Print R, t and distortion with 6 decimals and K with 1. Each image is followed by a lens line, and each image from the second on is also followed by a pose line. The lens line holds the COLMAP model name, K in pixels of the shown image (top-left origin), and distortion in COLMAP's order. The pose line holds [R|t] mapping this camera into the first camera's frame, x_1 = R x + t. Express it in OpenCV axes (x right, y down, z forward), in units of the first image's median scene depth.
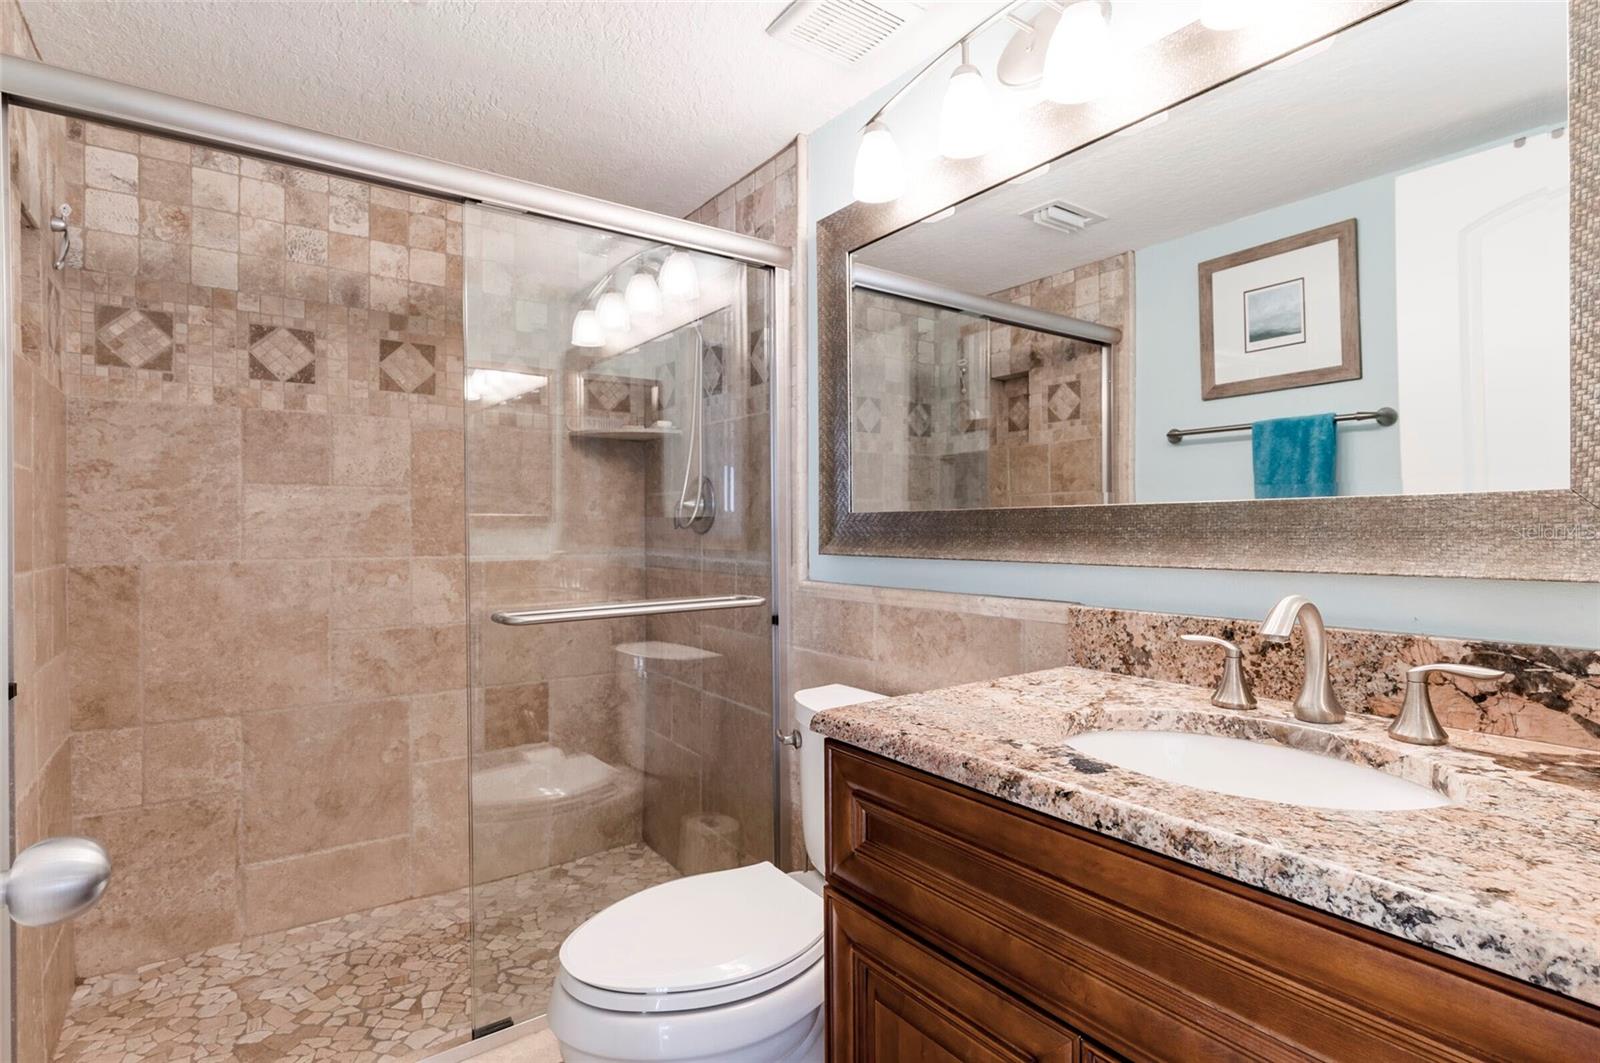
lens RADIAL K [[757.4, 0, 797.8], [0, 757.4, 522.1], [0, 0, 1]] dist [-0.007869, -0.000313]
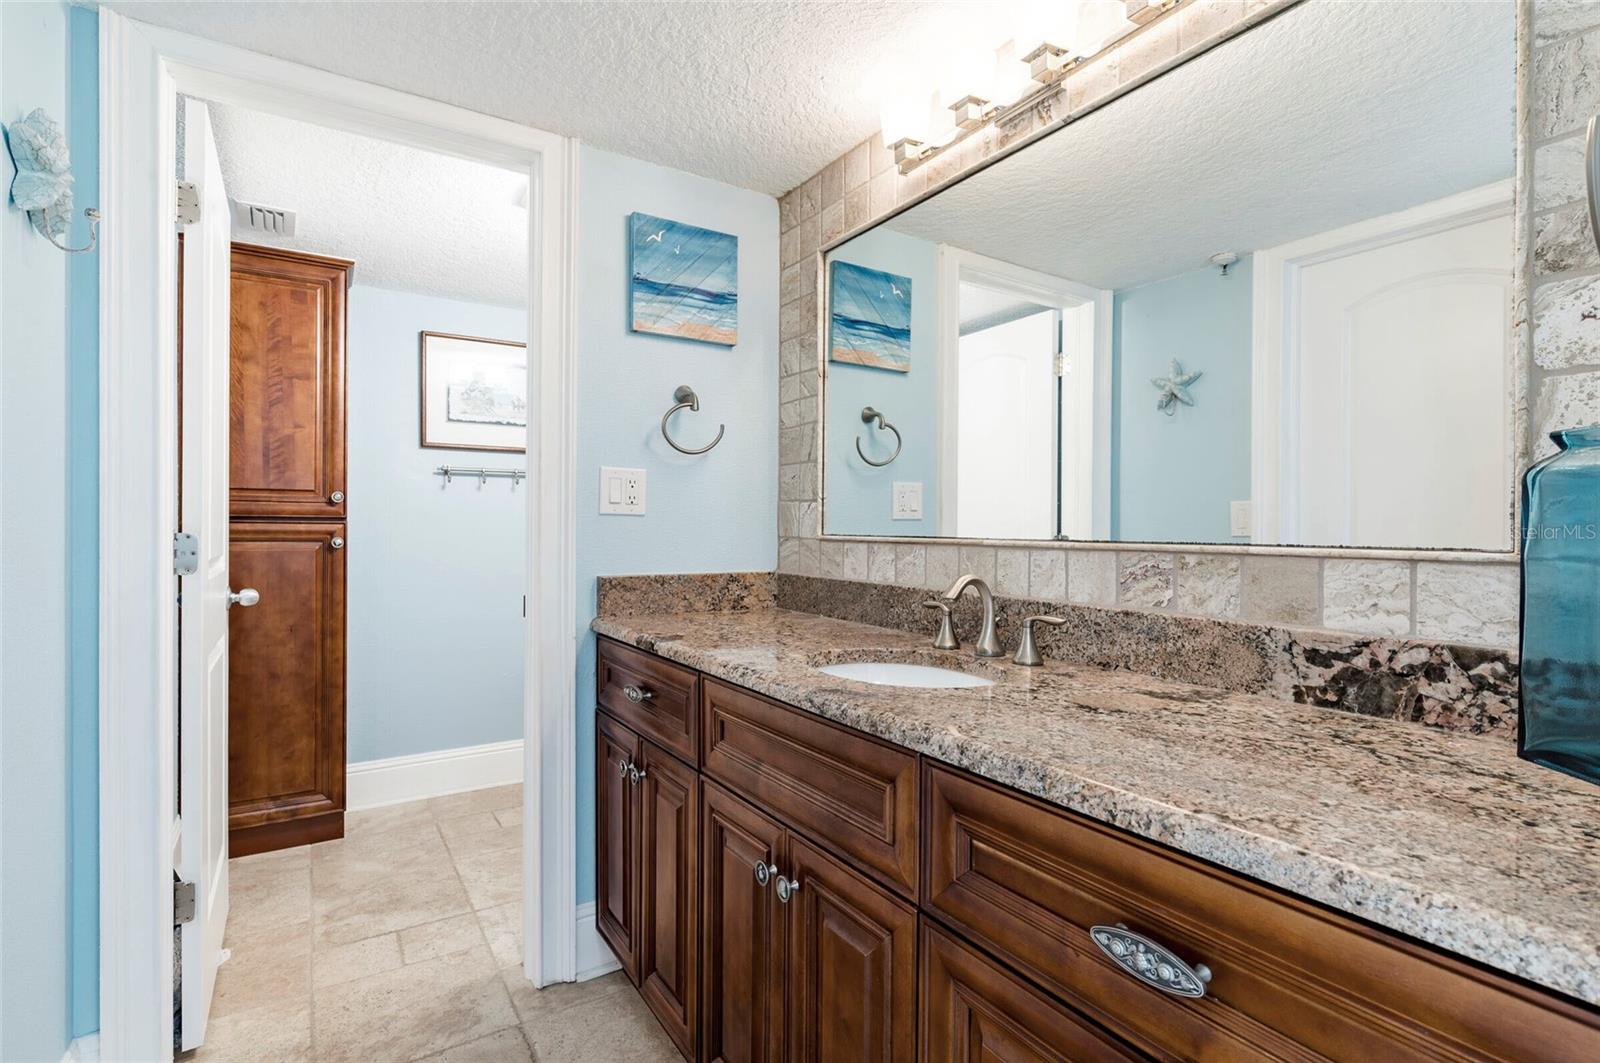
lens RADIAL K [[730.8, 0, 805.9], [0, 730.8, 534.5], [0, 0, 1]] dist [-0.003433, 0.002399]
pose [[0.999175, 0.006184, -0.040143, 0.349692], [-0.005965, 0.999967, 0.005587, 0.008319], [0.040177, -0.005343, 0.999178, -0.483981]]
